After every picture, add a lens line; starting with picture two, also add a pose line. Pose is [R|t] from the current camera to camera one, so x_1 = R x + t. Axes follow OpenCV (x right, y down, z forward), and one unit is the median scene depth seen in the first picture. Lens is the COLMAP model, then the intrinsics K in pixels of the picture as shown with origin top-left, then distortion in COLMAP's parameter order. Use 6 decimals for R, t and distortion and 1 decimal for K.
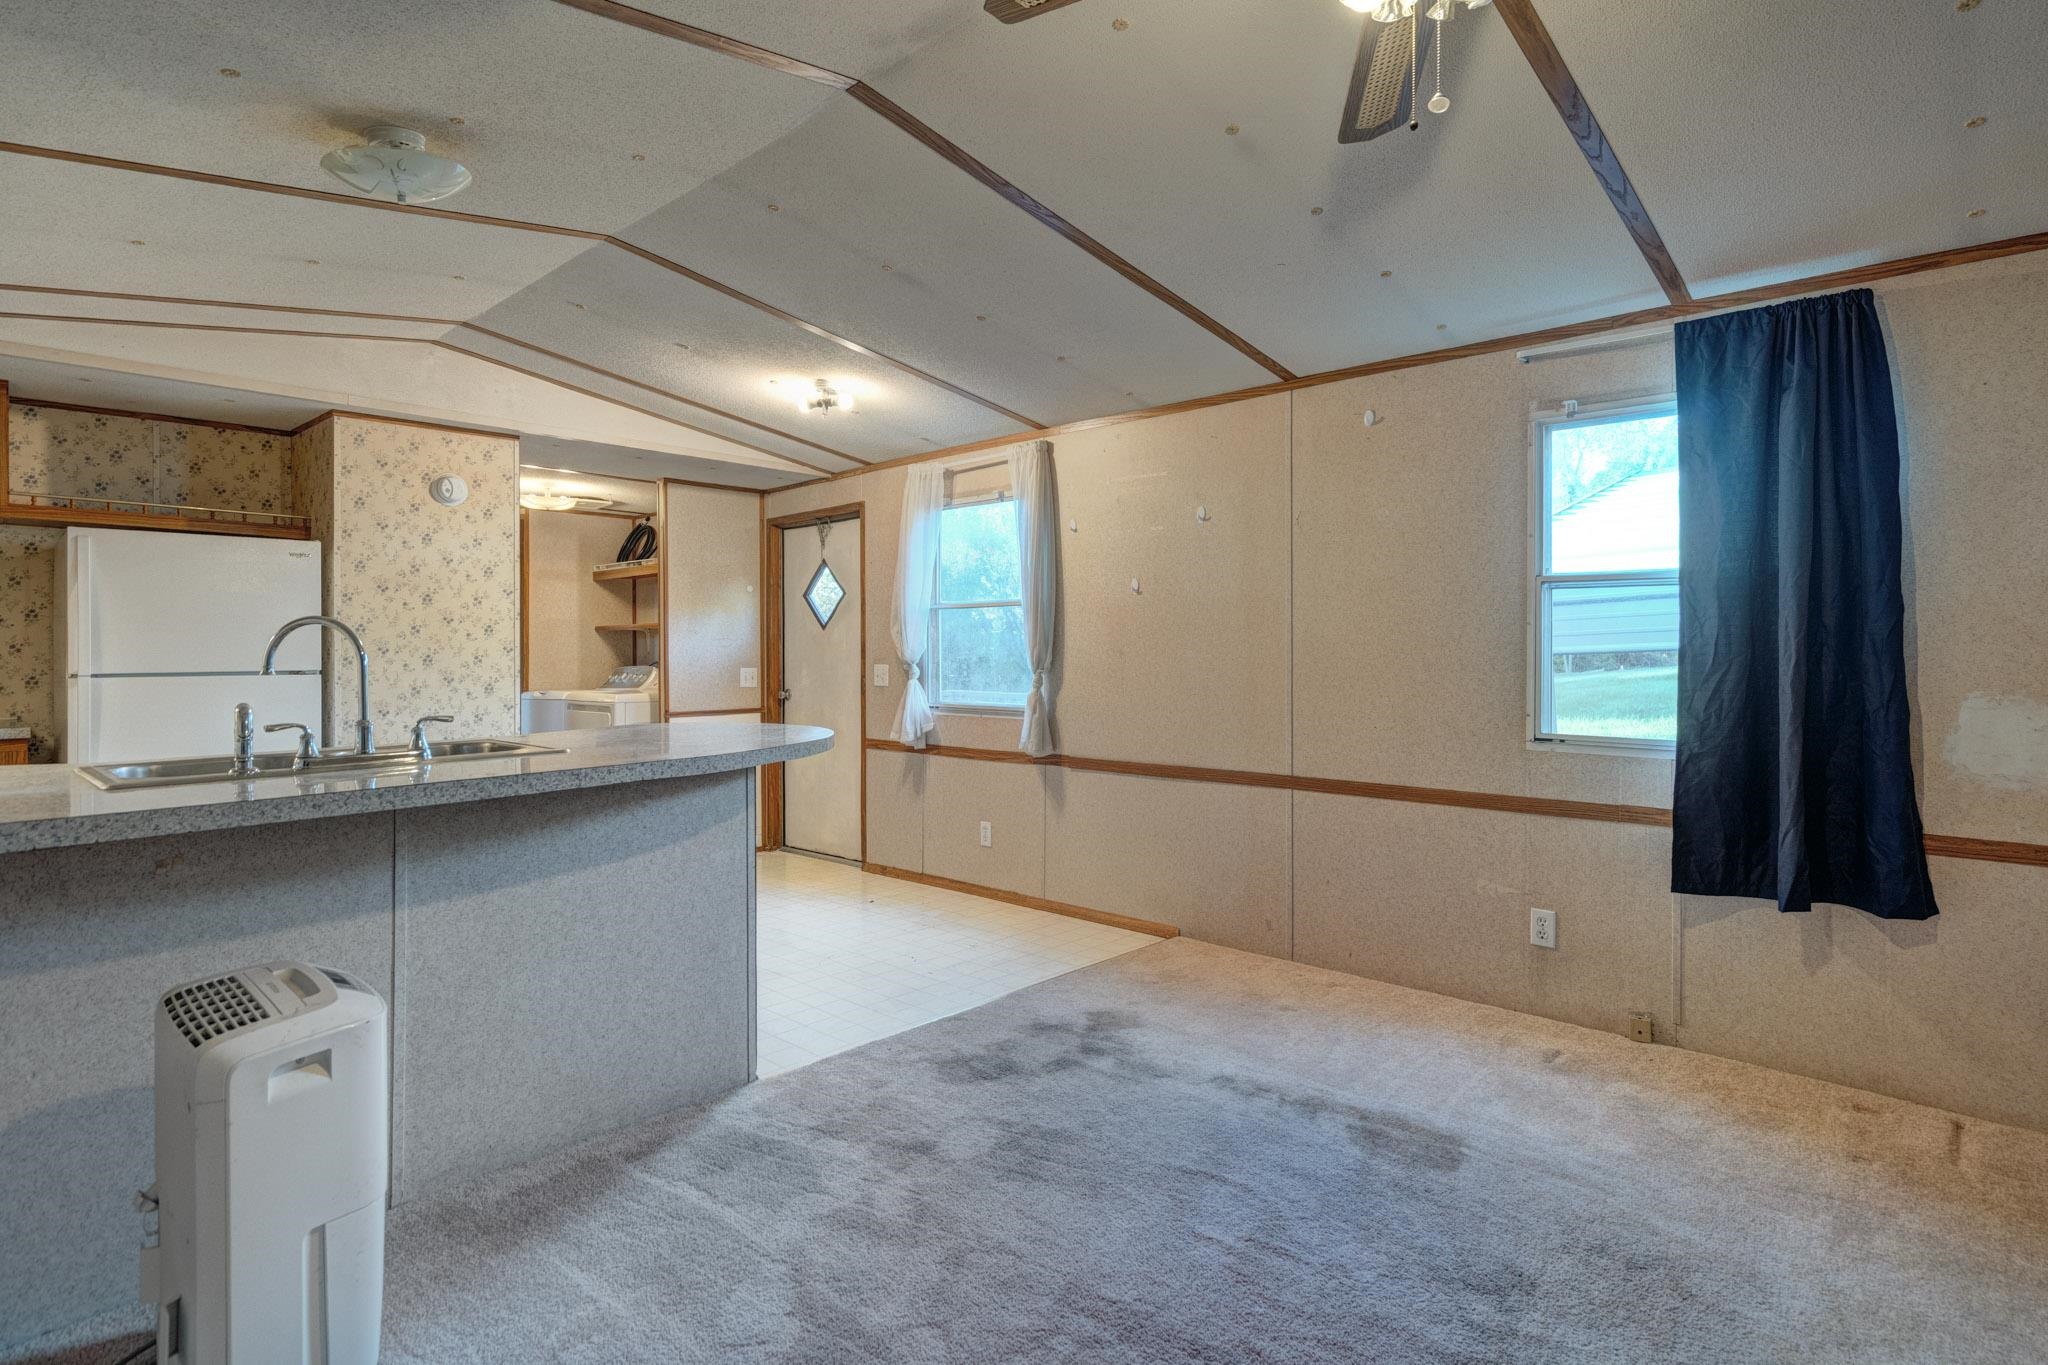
lens RADIAL K [[1040.1, 0, 1029.2], [0, 1040.1, 644.4], [0, 0, 1]] dist [0.001144, 0.000594]
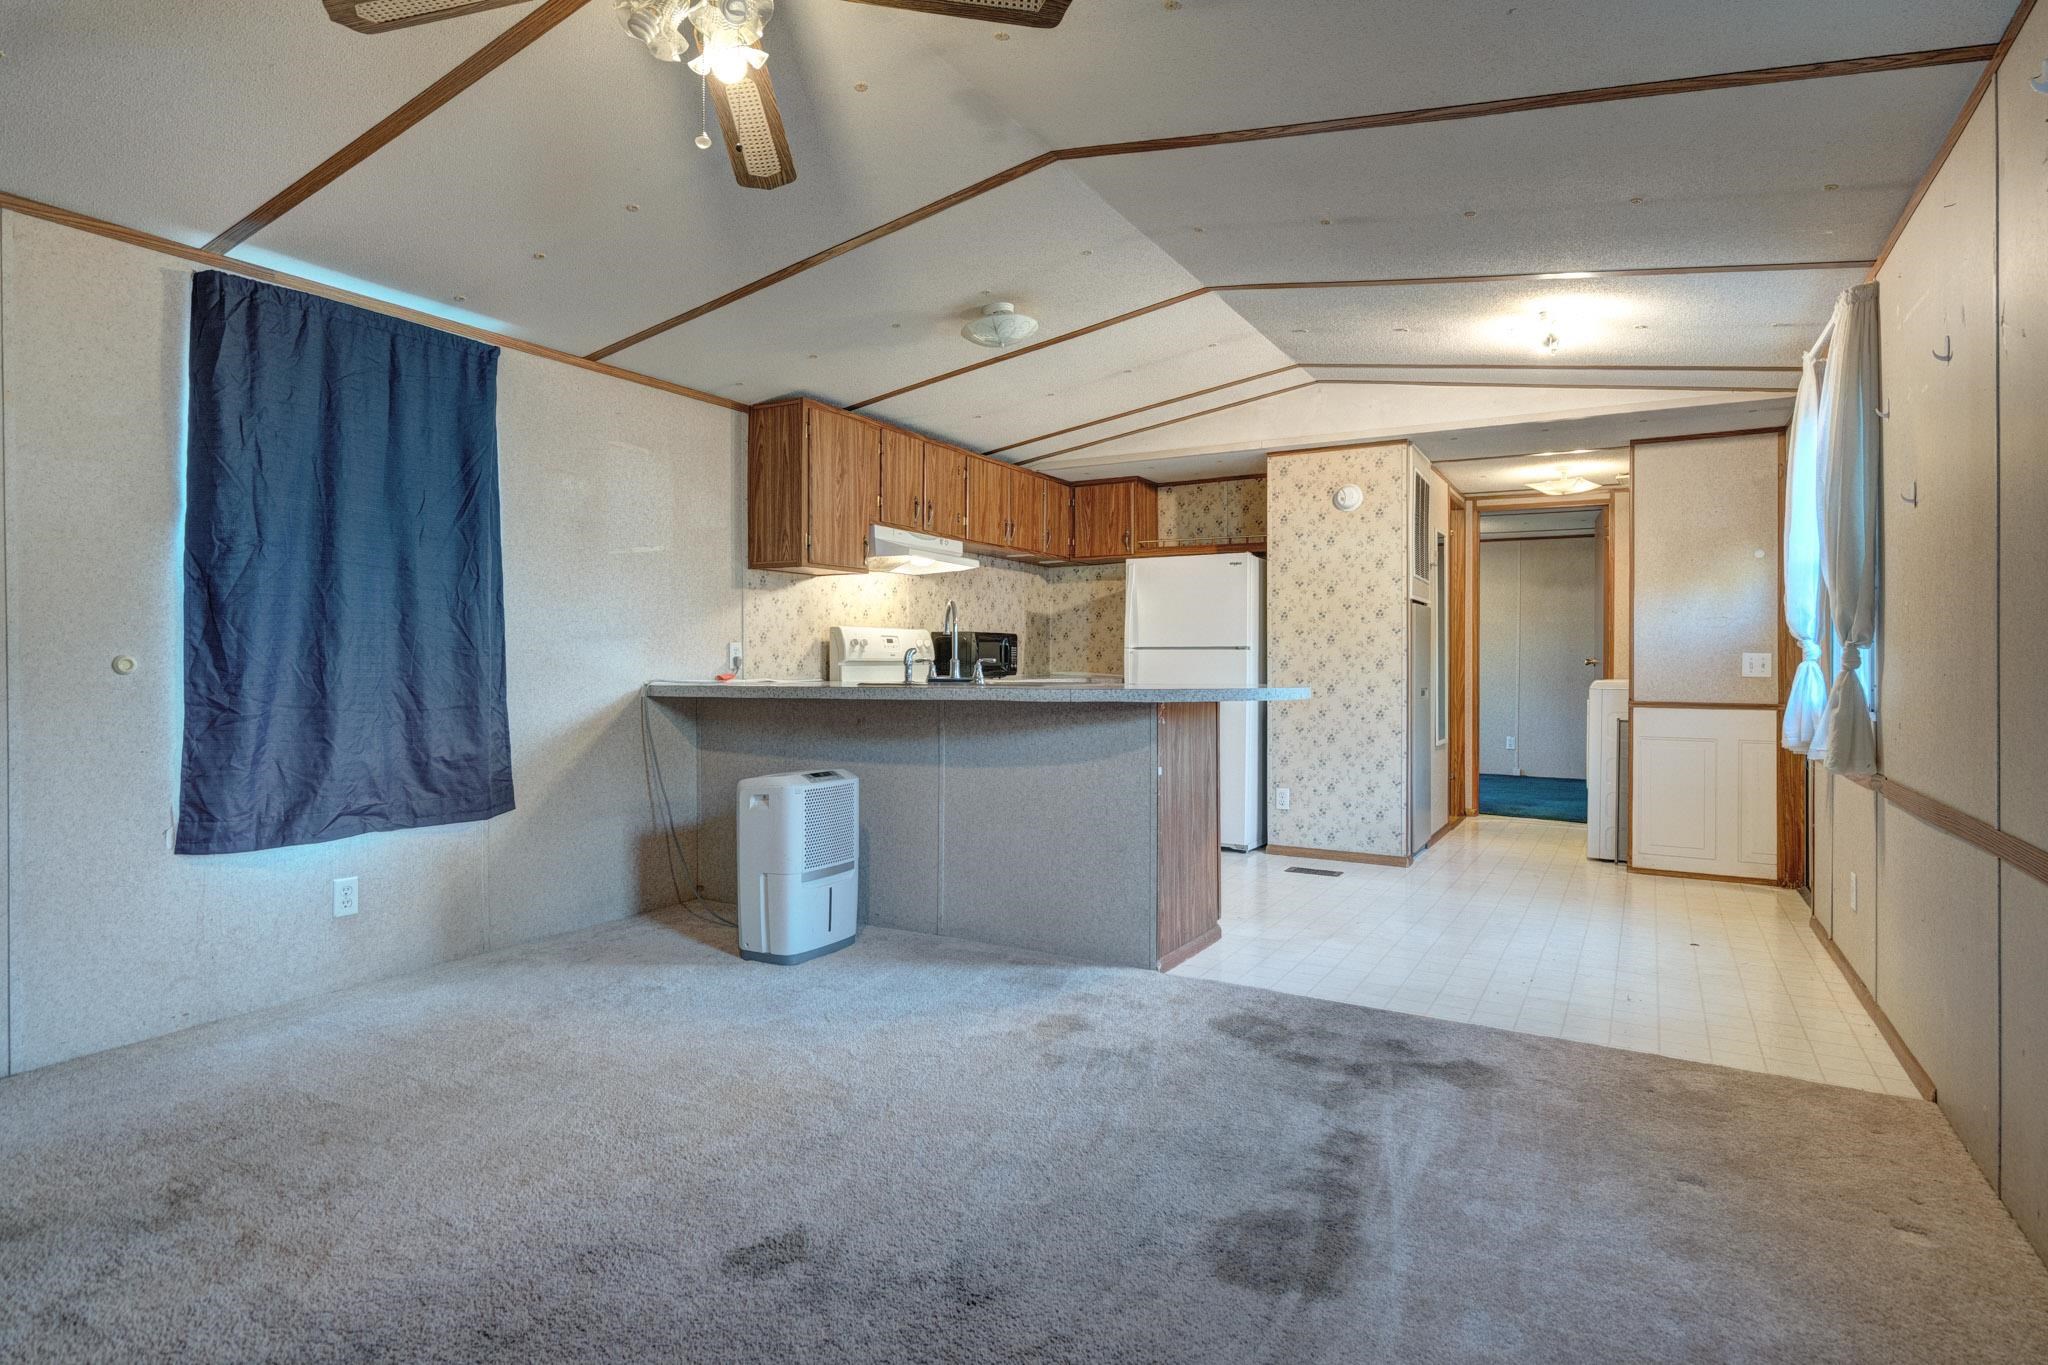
lens RADIAL K [[1078.2, 0, 1011.9], [0, 1078.2, 656.9], [0, 0, 1]] dist [-0.001387, 0.001590]
pose [[0.208945, -0.001179, -0.977927, 0.616928], [-0.000242, 0.999999, -0.001257, 0.038874], [0.977927, 0.000499, 0.208945, 0.386233]]
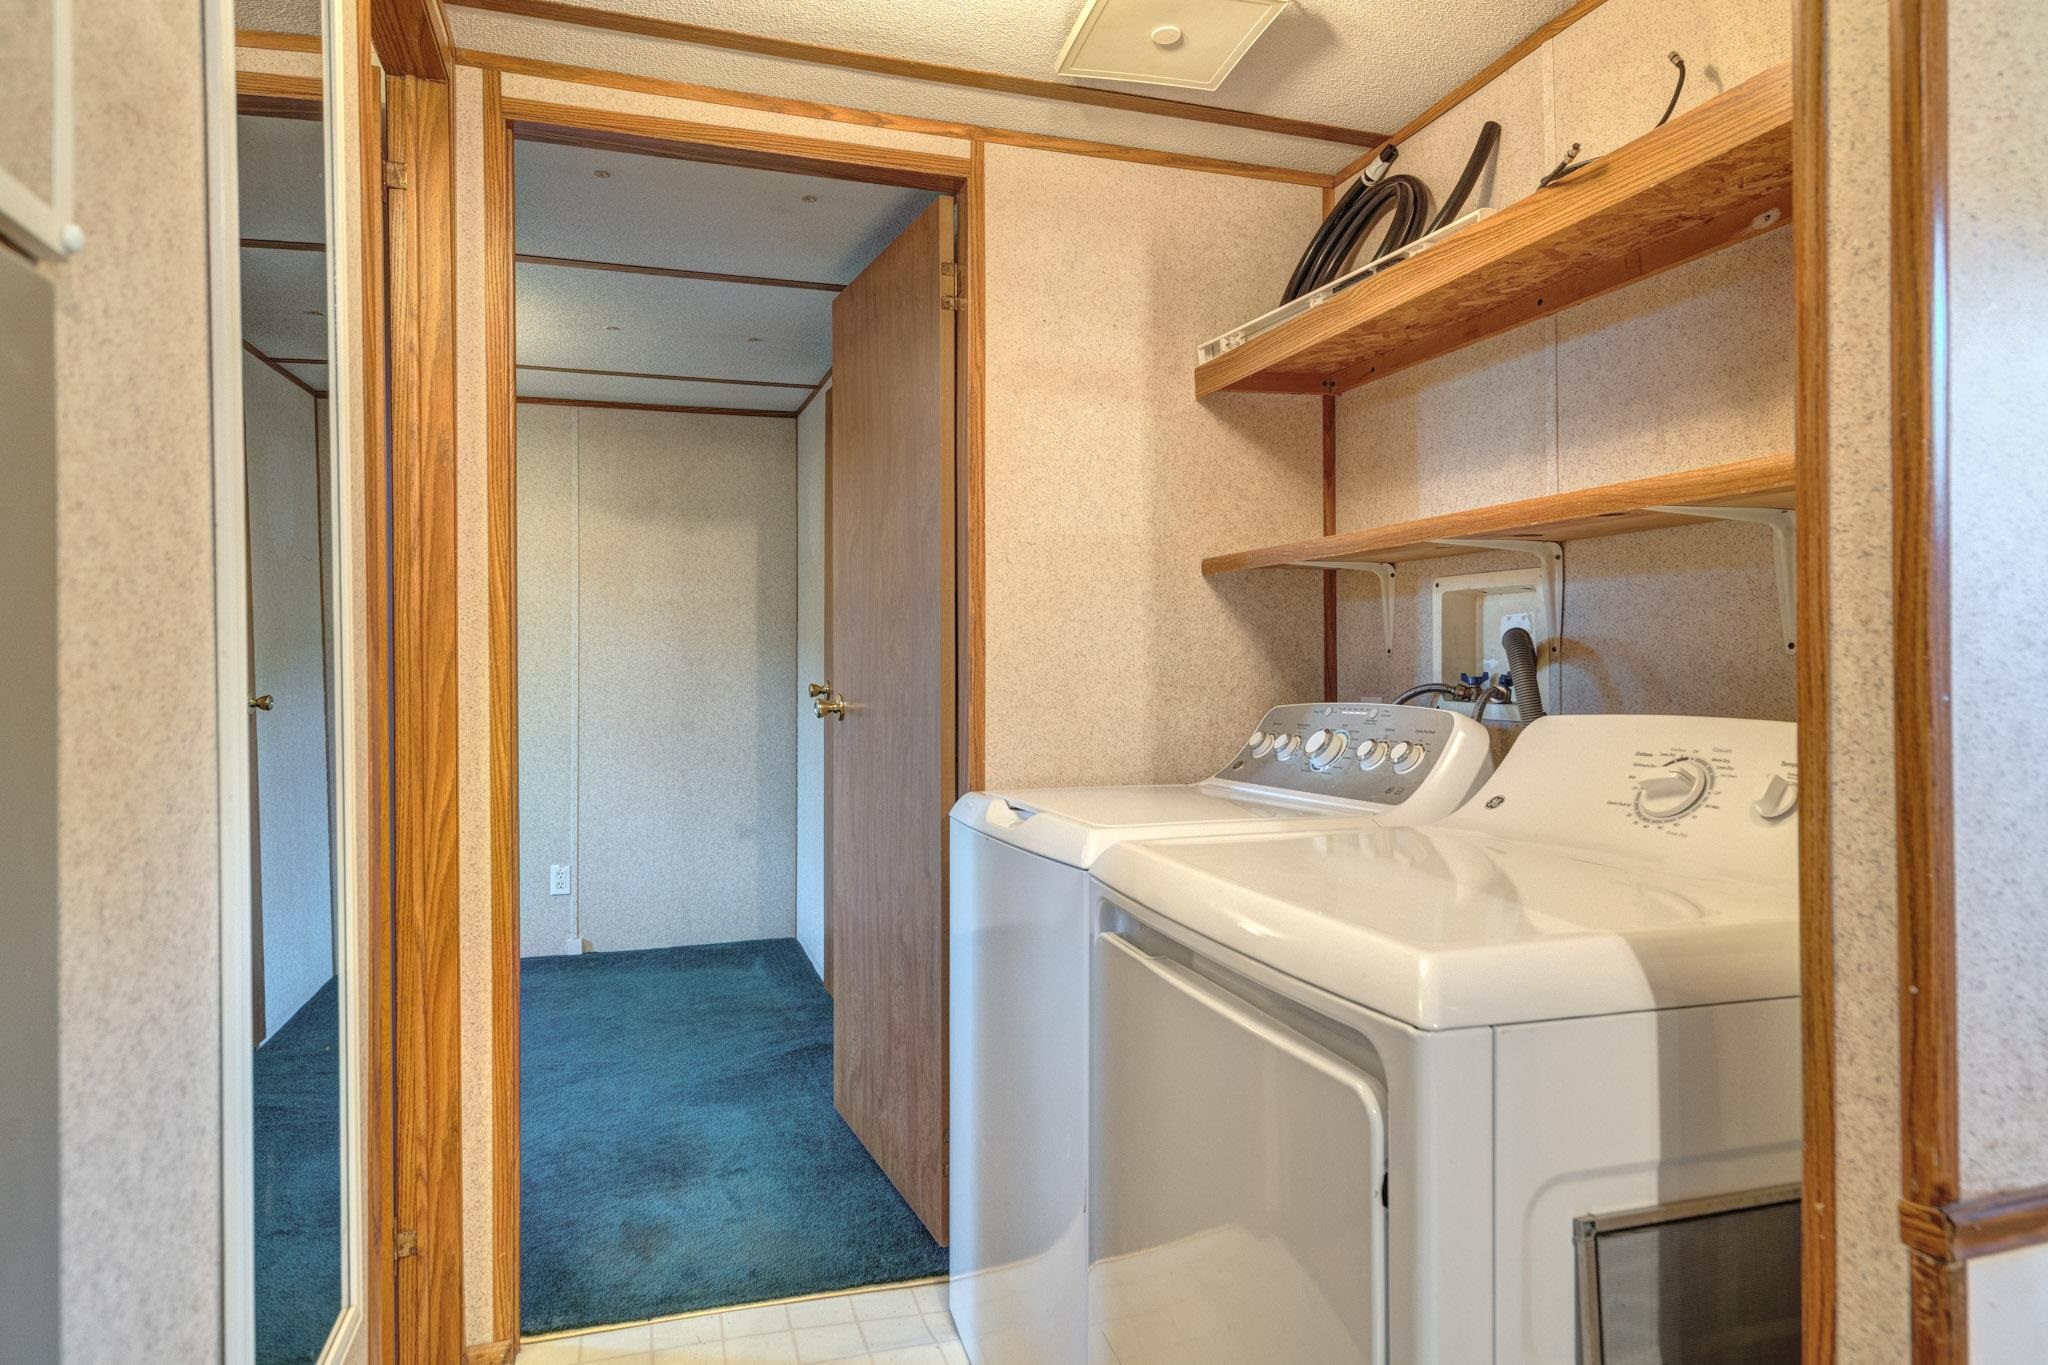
lens RADIAL K [[1196.2, 0, 1015.4], [0, 1196.2, 667.9], [0, 0, 1]] dist [0.000878, -0.000083]
pose [[0.867060, 0.003065, -0.498194, -0.502106], [0.001809, 0.999955, 0.009300, 0.016169], [0.498200, -0.008965, 0.867016, 1.162556]]
